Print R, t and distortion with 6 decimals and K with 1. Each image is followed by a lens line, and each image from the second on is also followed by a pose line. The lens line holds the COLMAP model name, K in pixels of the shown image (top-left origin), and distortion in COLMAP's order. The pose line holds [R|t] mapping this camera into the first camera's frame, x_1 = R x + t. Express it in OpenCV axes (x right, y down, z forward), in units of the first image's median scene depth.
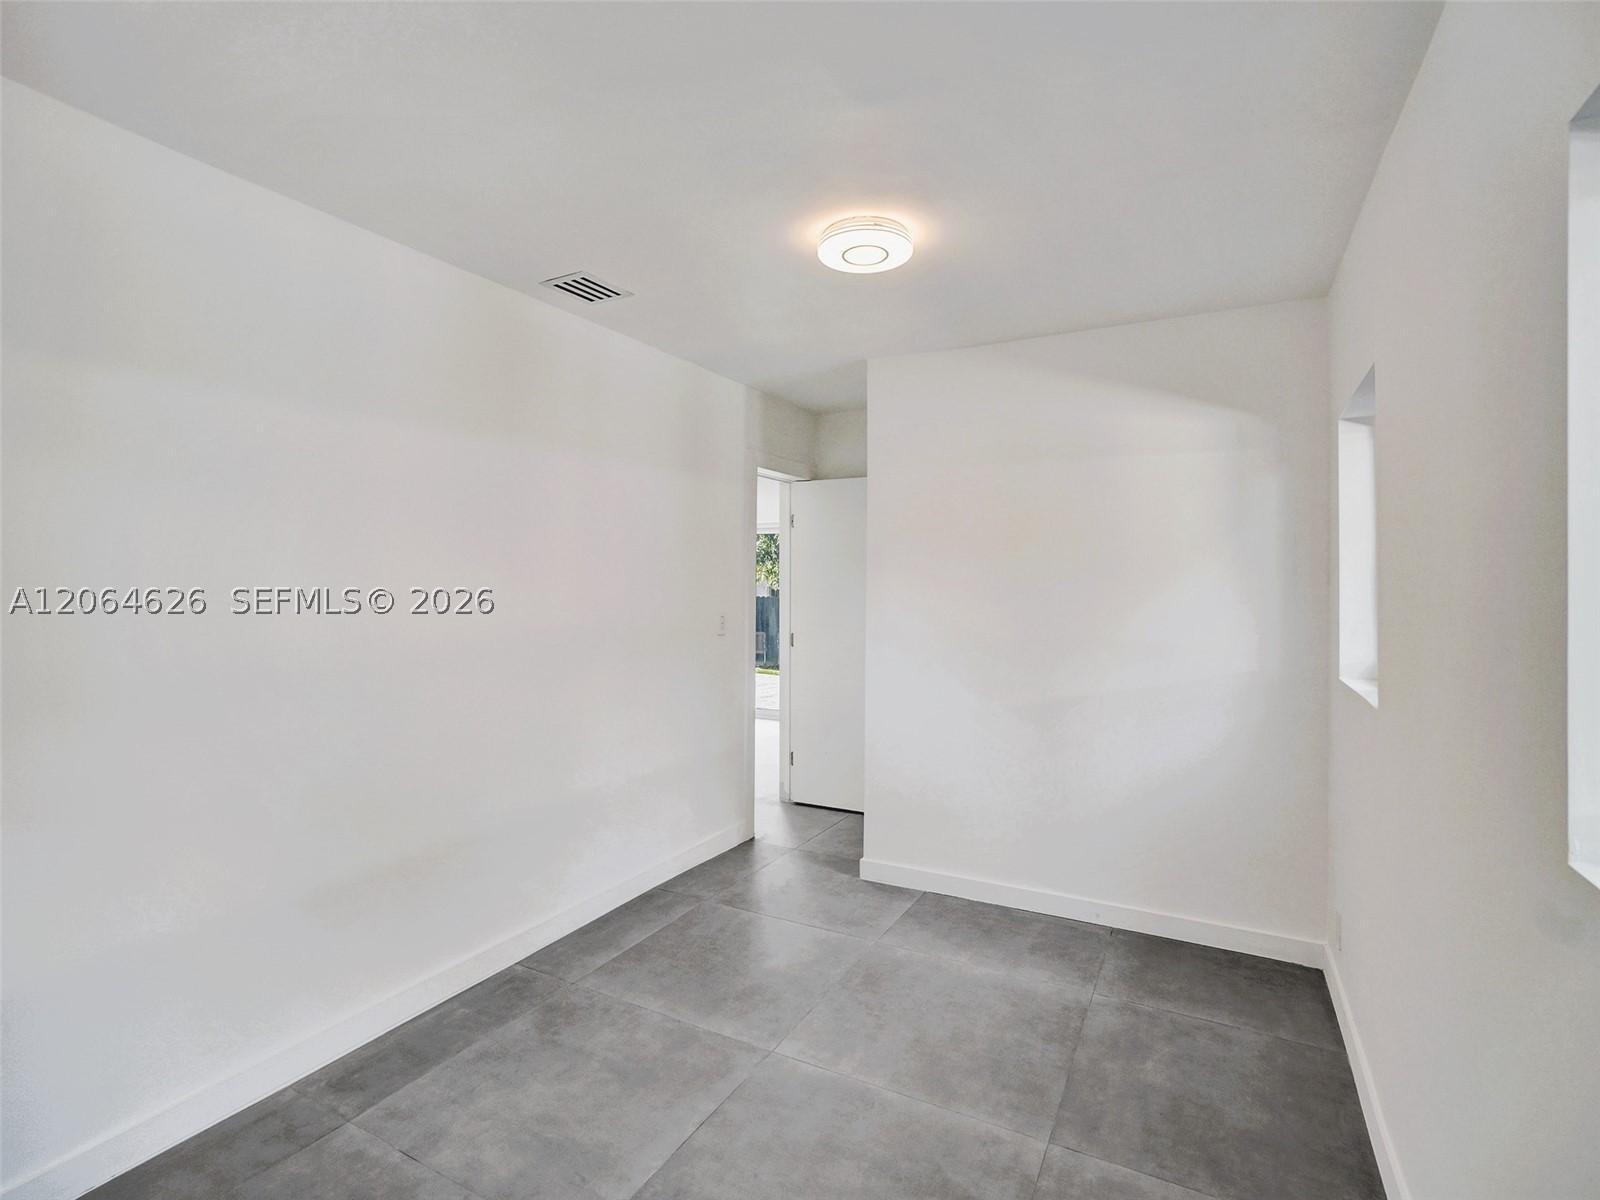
lens RADIAL K [[763.5, 0, 793.7], [0, 763.5, 595.2], [0, 0, 1]] dist [-0.062500, 0.027405]
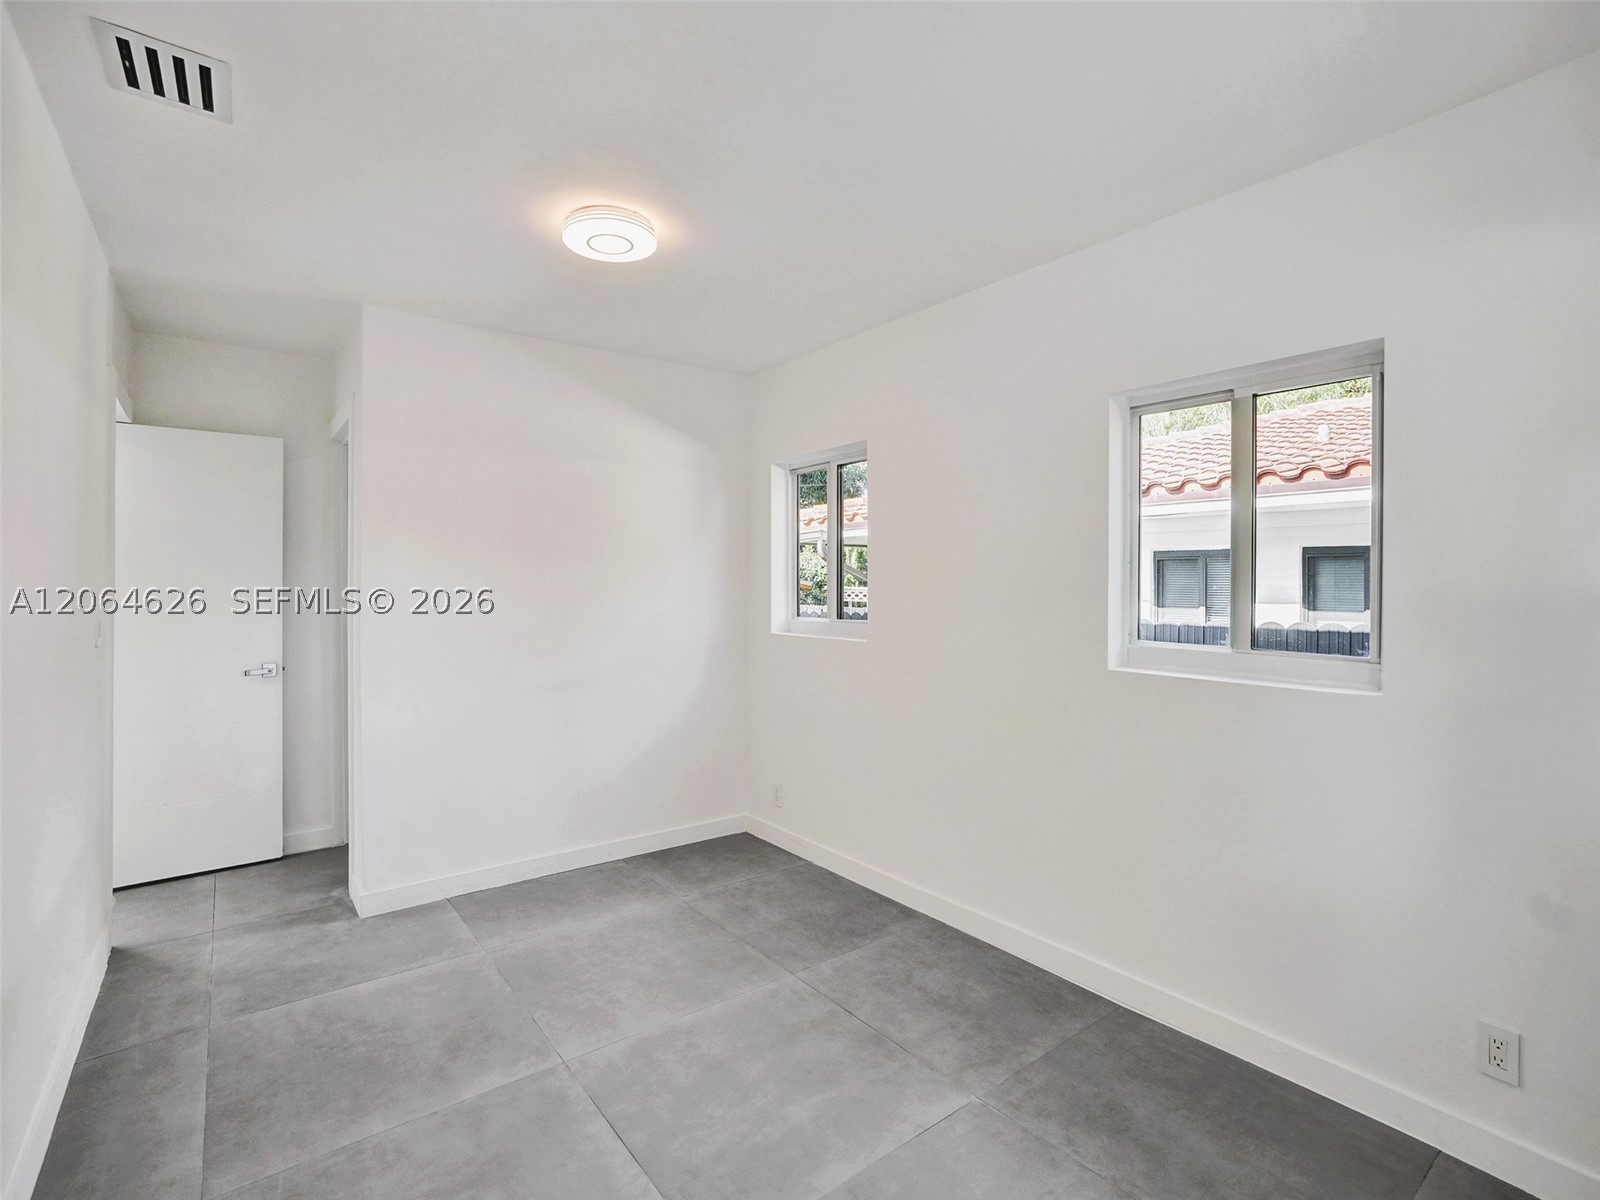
lens RADIAL K [[763.5, 0, 793.7], [0, 763.5, 595.2], [0, 0, 1]] dist [-0.062500, 0.027405]
pose [[0.411427, -0.023797, 0.911132, -0.663141], [0.015162, 0.999699, 0.019264, 0.006067], [-0.911317, 0.005888, 0.411664, 0.304345]]
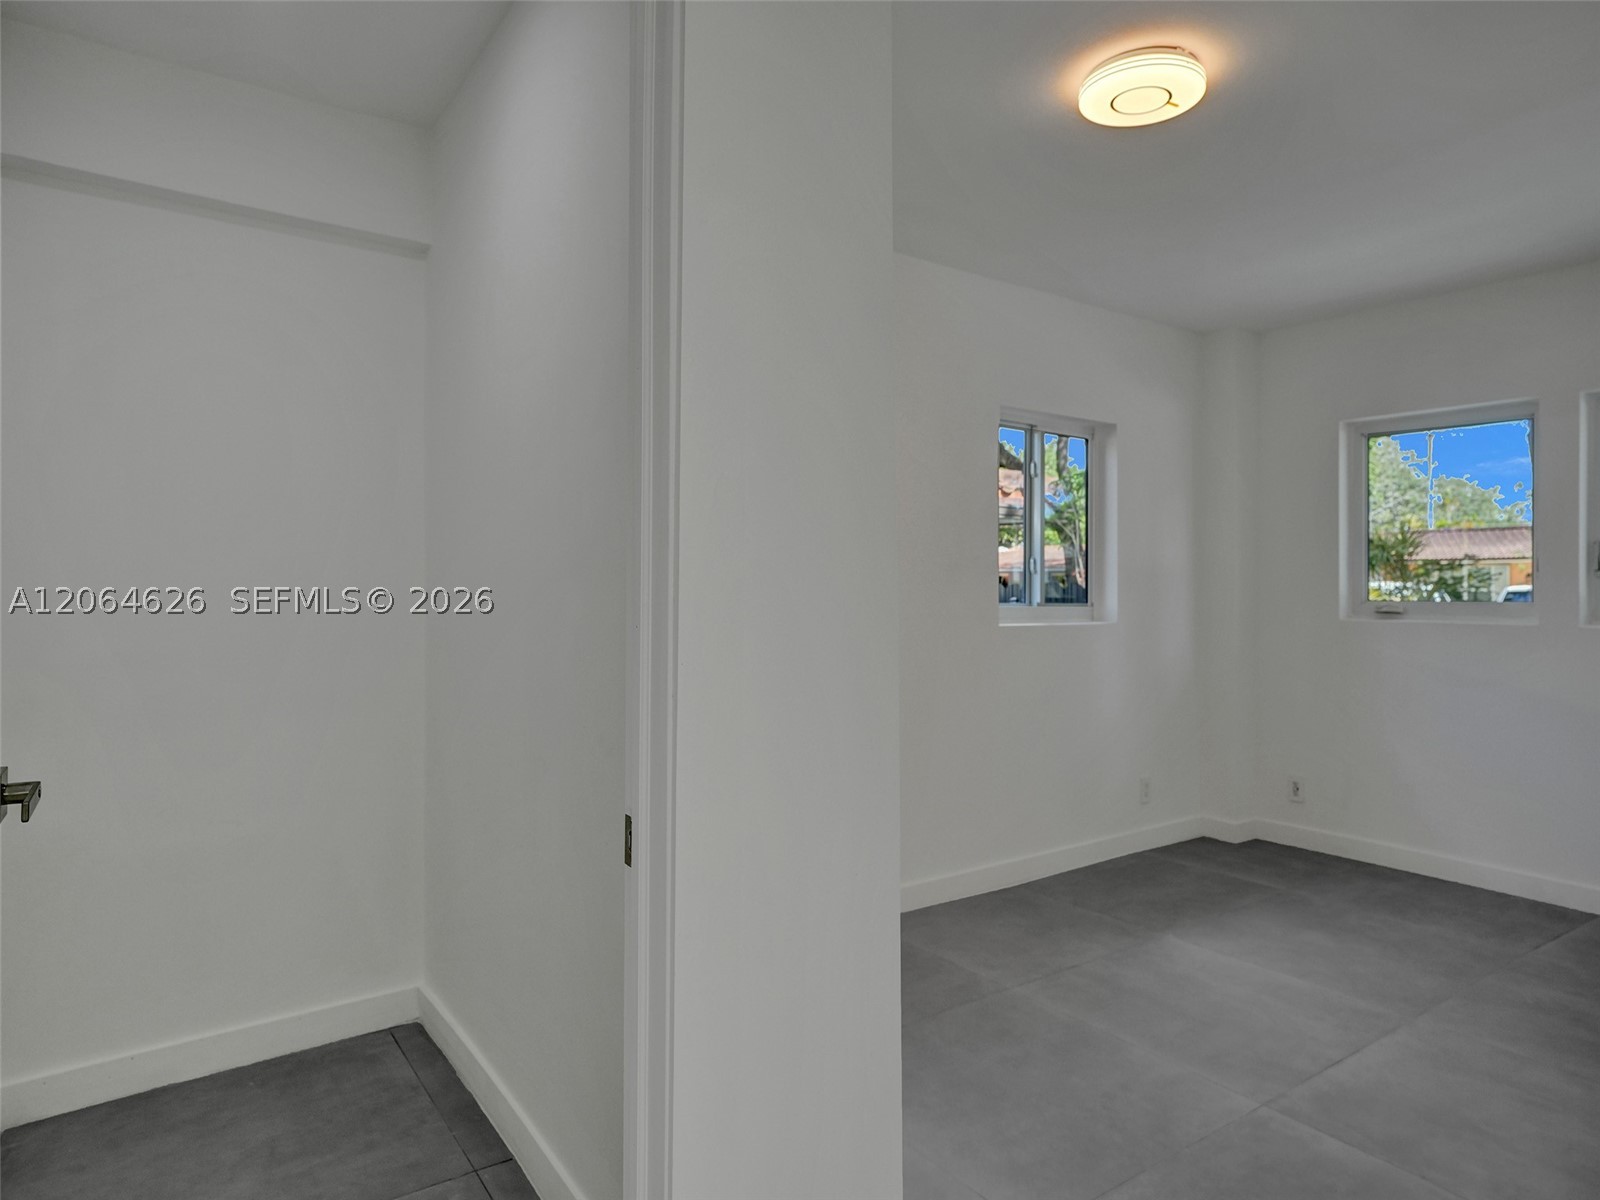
lens RADIAL K [[977.8, 0, 800.0], [0, 977.8, 600.0], [0, 0, 1]] dist [-0.002948, -0.000338]
pose [[-0.896869, -0.011674, 0.442142, -0.034800], [-0.000137, 0.999659, 0.026117, 0.043320], [-0.442296, 0.023363, -0.896565, 1.875464]]
